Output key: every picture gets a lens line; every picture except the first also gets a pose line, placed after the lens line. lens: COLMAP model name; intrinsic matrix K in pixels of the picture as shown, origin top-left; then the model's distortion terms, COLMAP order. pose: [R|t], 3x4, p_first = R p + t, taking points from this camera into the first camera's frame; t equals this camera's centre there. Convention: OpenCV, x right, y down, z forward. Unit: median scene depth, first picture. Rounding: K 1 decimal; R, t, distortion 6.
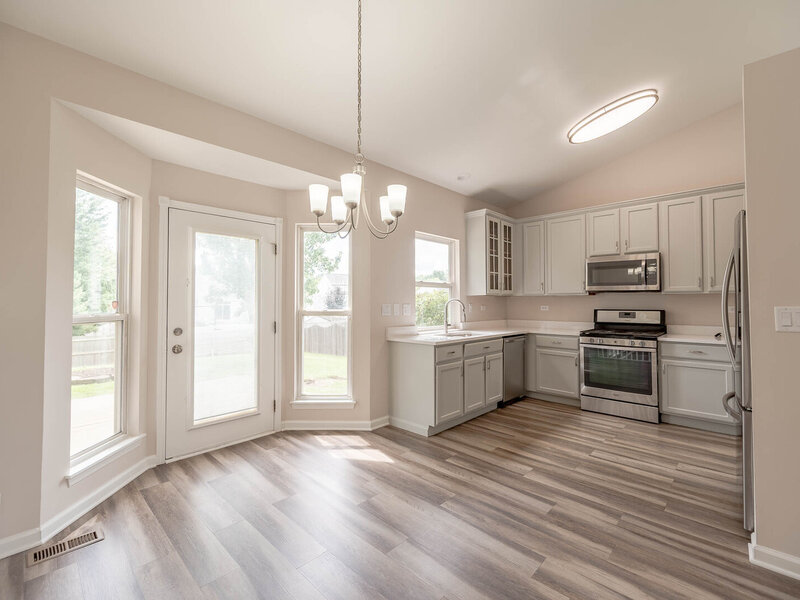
lens RADIAL K [[359.5, 0, 402.8], [0, 359.5, 296.0], [0, 0, 1]] dist [-0.002505, 0.000026]
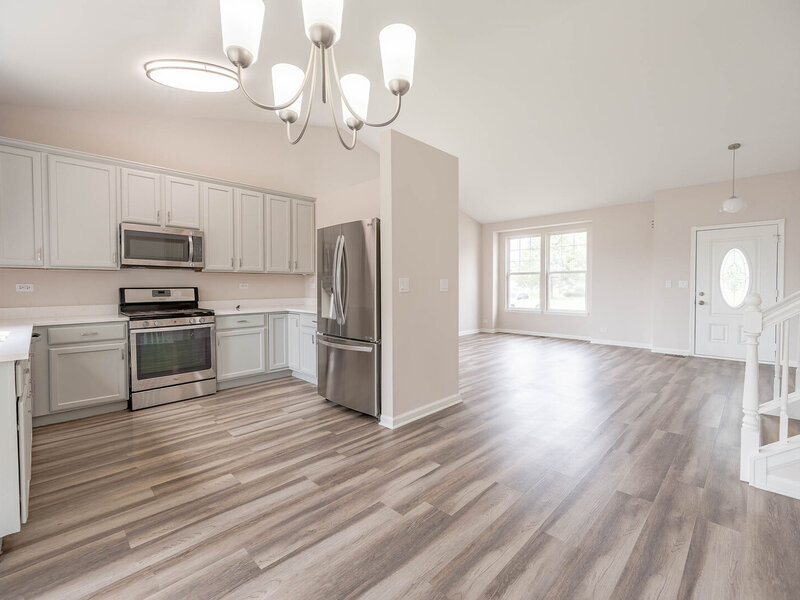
lens RADIAL K [[359.5, 0, 394.8], [0, 359.5, 295.8], [0, 0, 1]] dist [-0.002505, 0.000026]
pose [[0.022078, -0.028180, 0.999359, -0.381867], [-0.013121, 0.999508, 0.028474, 0.034692], [-0.999670, -0.013742, 0.021697, 0.518779]]
